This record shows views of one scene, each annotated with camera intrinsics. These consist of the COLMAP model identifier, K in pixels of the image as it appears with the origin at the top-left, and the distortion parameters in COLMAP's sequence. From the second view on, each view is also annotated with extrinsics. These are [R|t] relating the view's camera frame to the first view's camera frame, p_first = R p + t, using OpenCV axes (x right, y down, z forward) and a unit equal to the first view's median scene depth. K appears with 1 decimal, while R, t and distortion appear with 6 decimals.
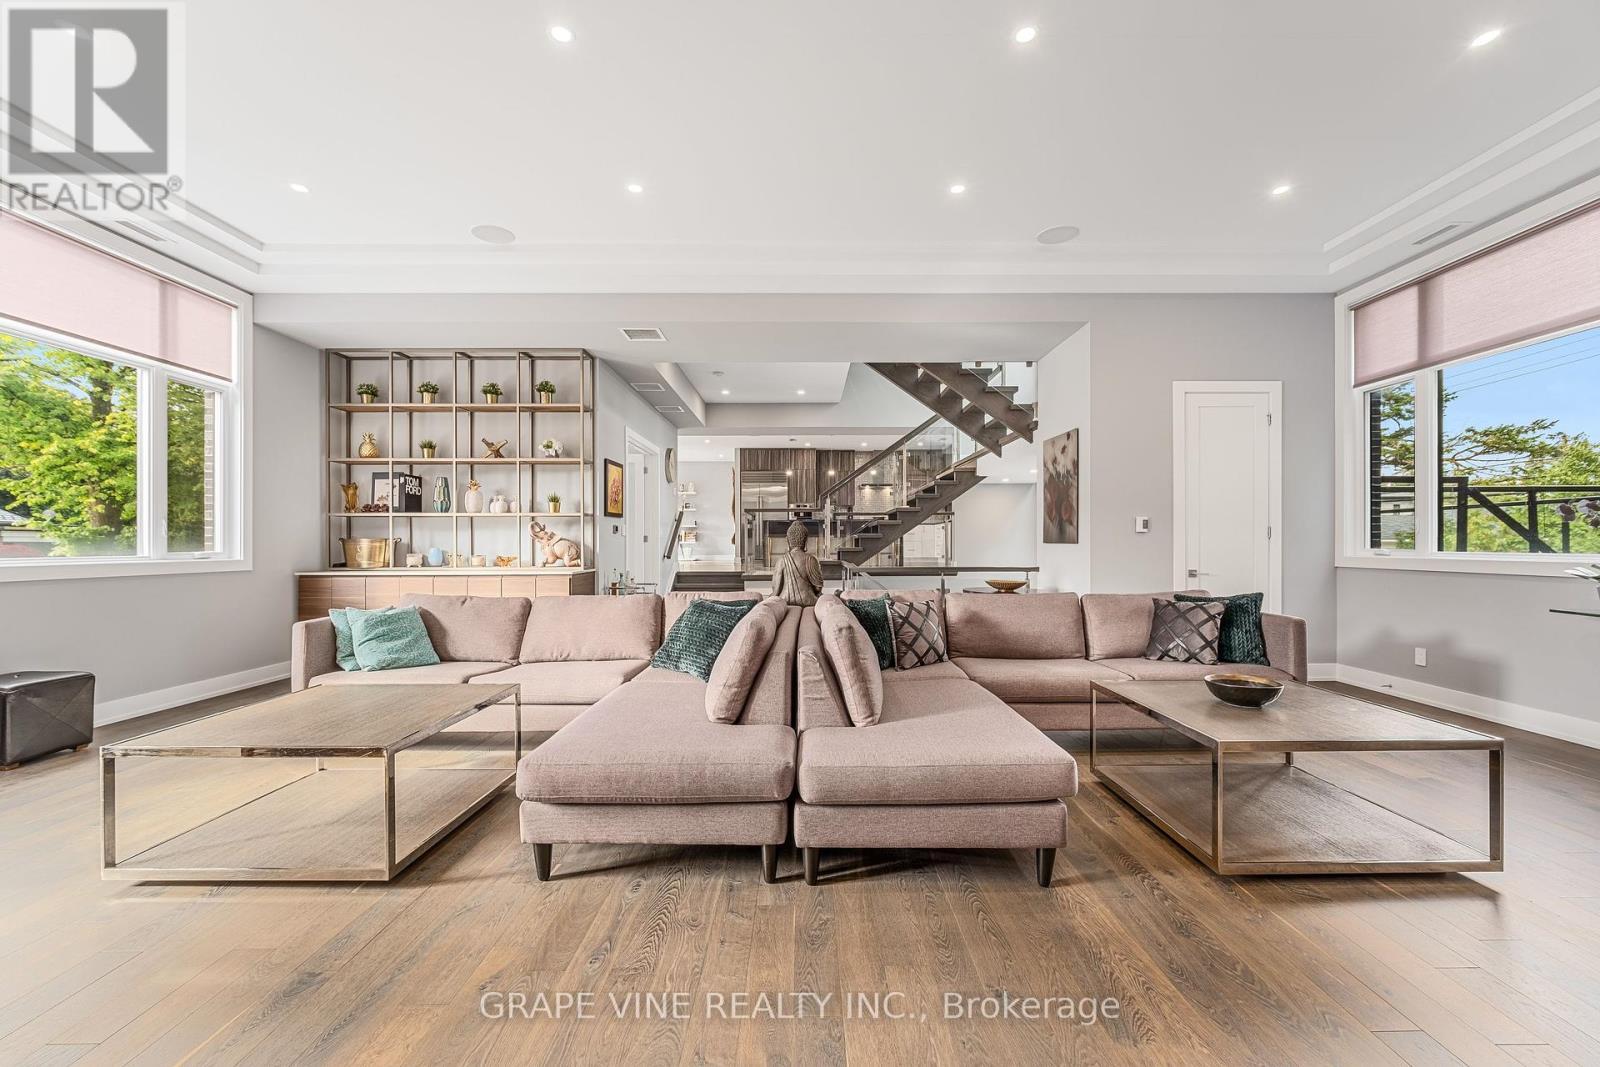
lens RADIAL K [[651.4, 0, 807.3], [0, 651.4, 552.7], [0, 0, 1]] dist [-0.002302, -0.000582]
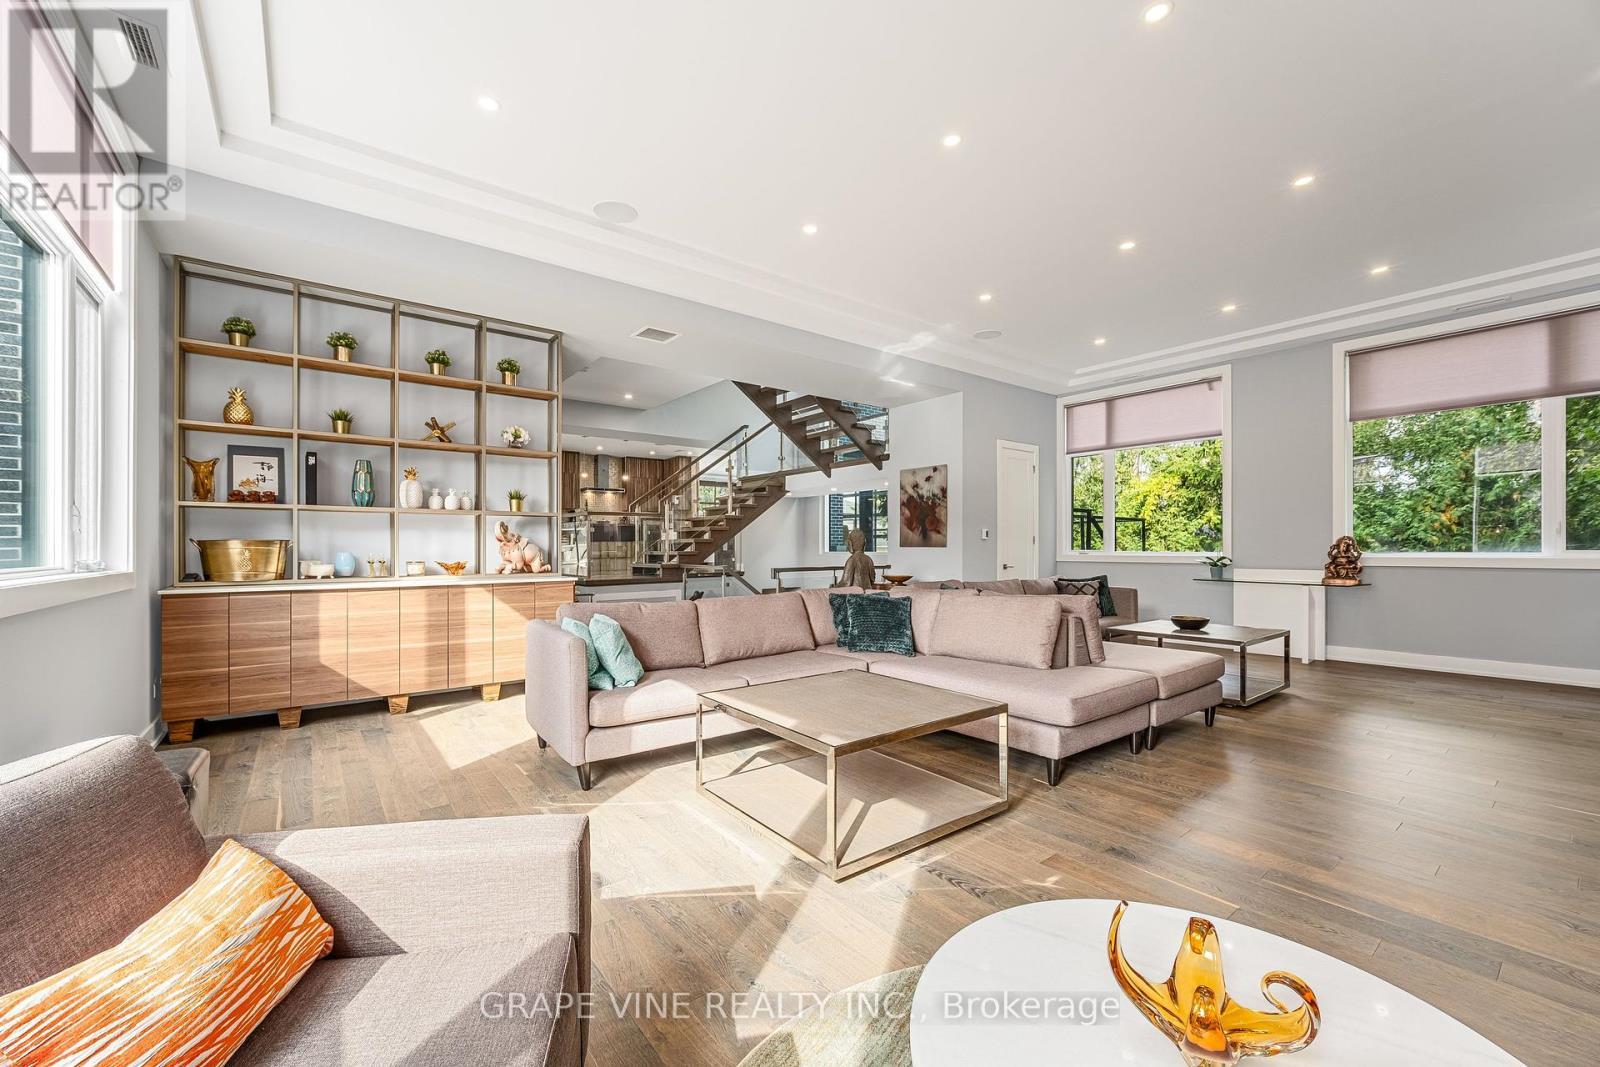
lens RADIAL K [[645.1, 0, 794.7], [0, 645.1, 560.4], [0, 0, 1]] dist [0.000469, 0.000023]
pose [[0.794815, -0.012076, 0.606731, -0.630021], [0.009330, 0.999927, 0.007680, 0.000620], [-0.606780, -0.000443, 0.794870, 0.087532]]
